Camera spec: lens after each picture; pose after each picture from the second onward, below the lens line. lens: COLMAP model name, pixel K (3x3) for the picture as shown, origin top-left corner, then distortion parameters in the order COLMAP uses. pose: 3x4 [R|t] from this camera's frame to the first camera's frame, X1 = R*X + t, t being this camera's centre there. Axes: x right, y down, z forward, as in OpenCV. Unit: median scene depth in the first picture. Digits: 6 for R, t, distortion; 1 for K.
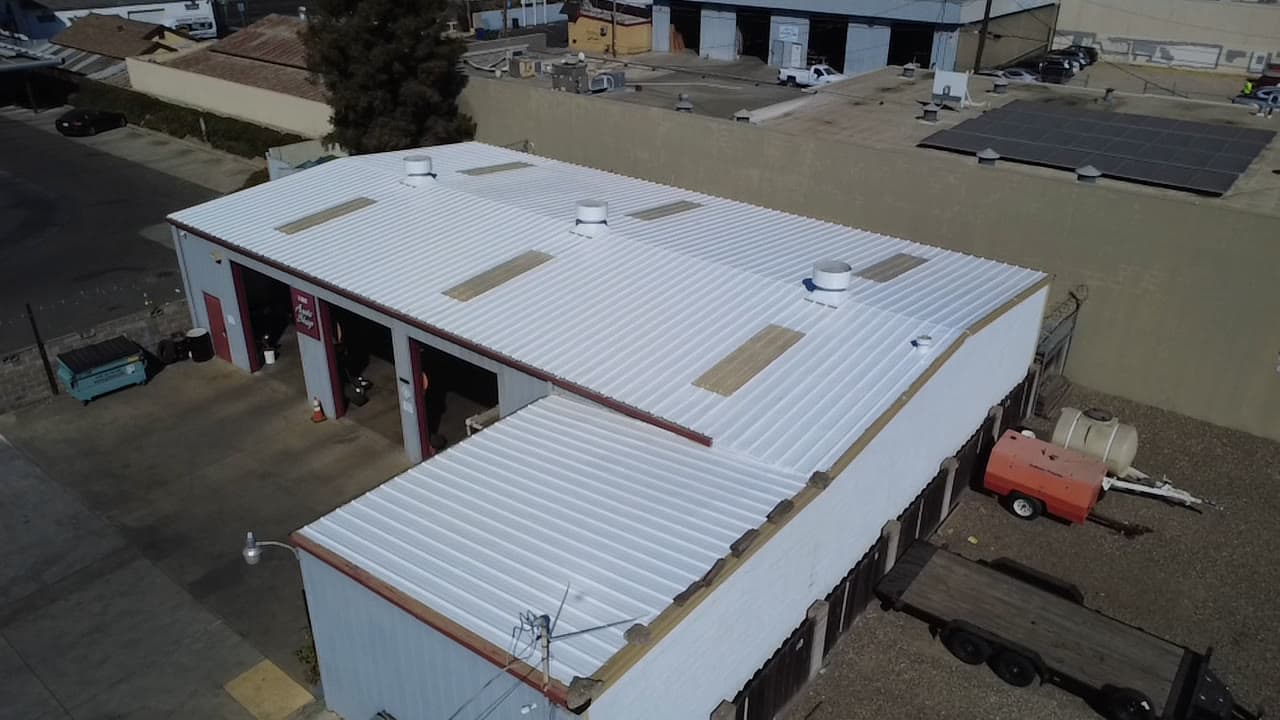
lens RADIAL K [[936.7, 0, 640.0], [0, 936.7, 360.0], [0, 0, 1]] dist [0.001584, 0.001612]
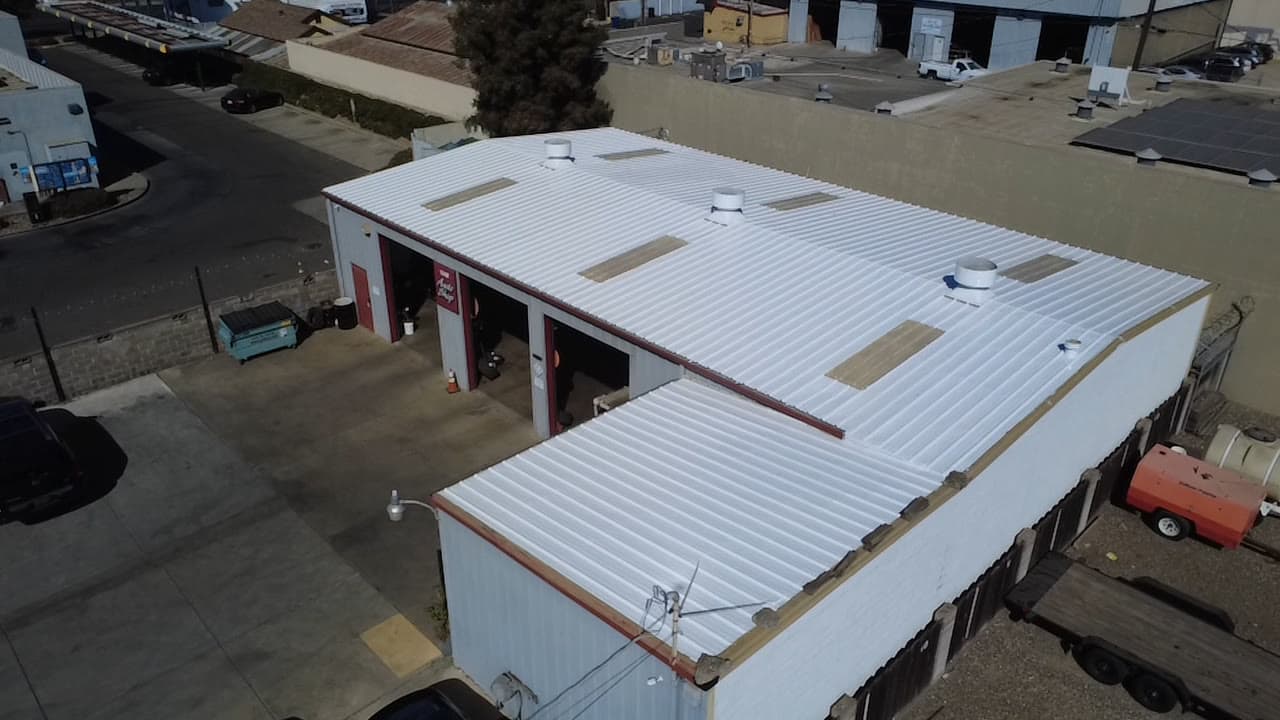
lens RADIAL K [[936.7, 0, 640.0], [0, 936.7, 360.0], [0, 0, 1]] dist [0.001584, 0.001612]
pose [[0.991160, 0.056235, -0.120164, -0.015371], [-0.055177, 0.998403, 0.012110, 0.006060], [0.120653, -0.005373, 0.992680, -0.004934]]
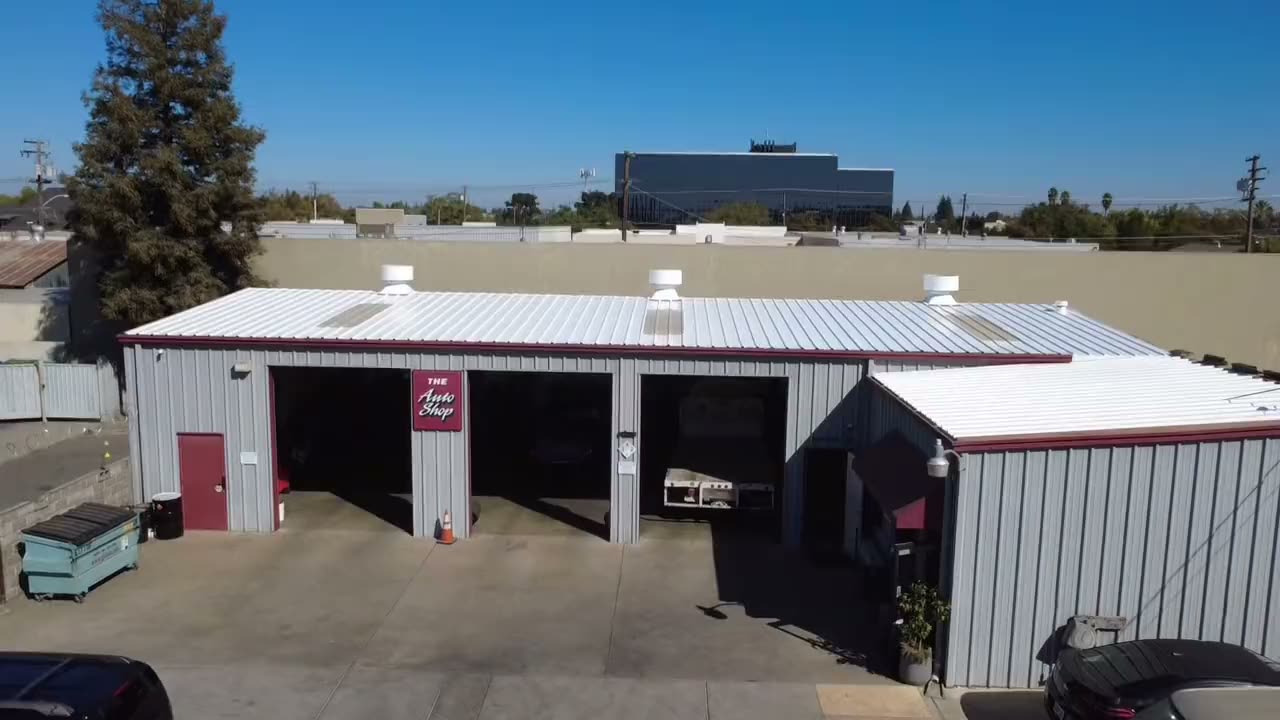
lens RADIAL K [[982.7, 0, 640.0], [0, 982.7, 360.0], [0, 0, 1]] dist [-0.002410, -0.001261]
pose [[0.802030, -0.080592, 0.591822, -0.716998], [0.260048, 0.939129, -0.224526, 0.152150], [-0.537702, 0.333979, 0.774167, 0.250540]]
